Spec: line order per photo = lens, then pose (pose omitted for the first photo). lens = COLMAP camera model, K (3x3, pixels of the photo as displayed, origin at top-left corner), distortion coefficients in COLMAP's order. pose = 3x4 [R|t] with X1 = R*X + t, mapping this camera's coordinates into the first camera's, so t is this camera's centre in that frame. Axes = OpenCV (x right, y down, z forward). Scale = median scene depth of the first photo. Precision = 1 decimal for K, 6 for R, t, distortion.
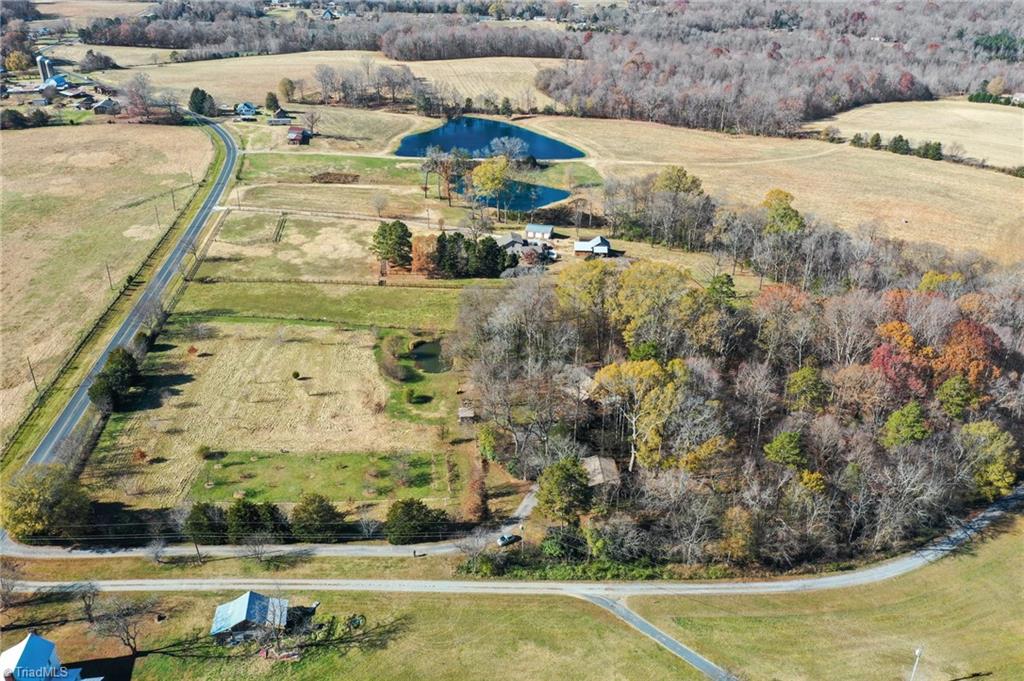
lens RADIAL K [[796.5, 0, 507.9], [0, 796.5, 339.1], [0, 0, 1]] dist [-0.008442, -0.001718]
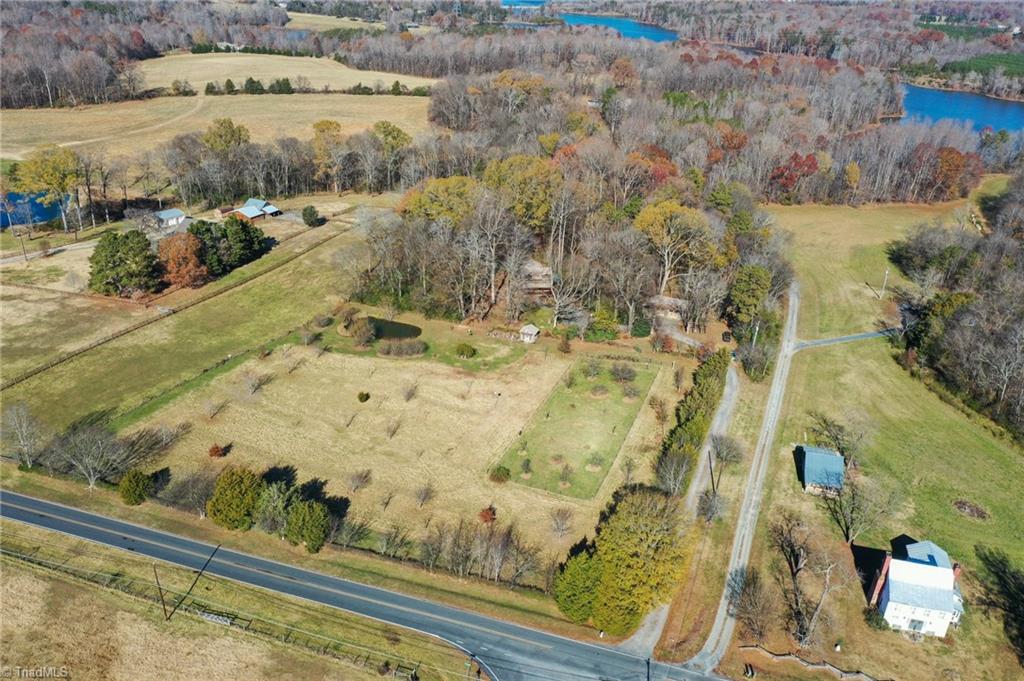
lens RADIAL K [[796.5, 0, 507.9], [0, 796.5, 339.1], [0, 0, 1]] dist [-0.008442, -0.001718]
pose [[0.400492, -0.387483, 0.830339, -0.736200], [0.372746, 0.896714, 0.238673, -0.119849], [-0.837058, 0.213919, 0.503559, 0.438035]]
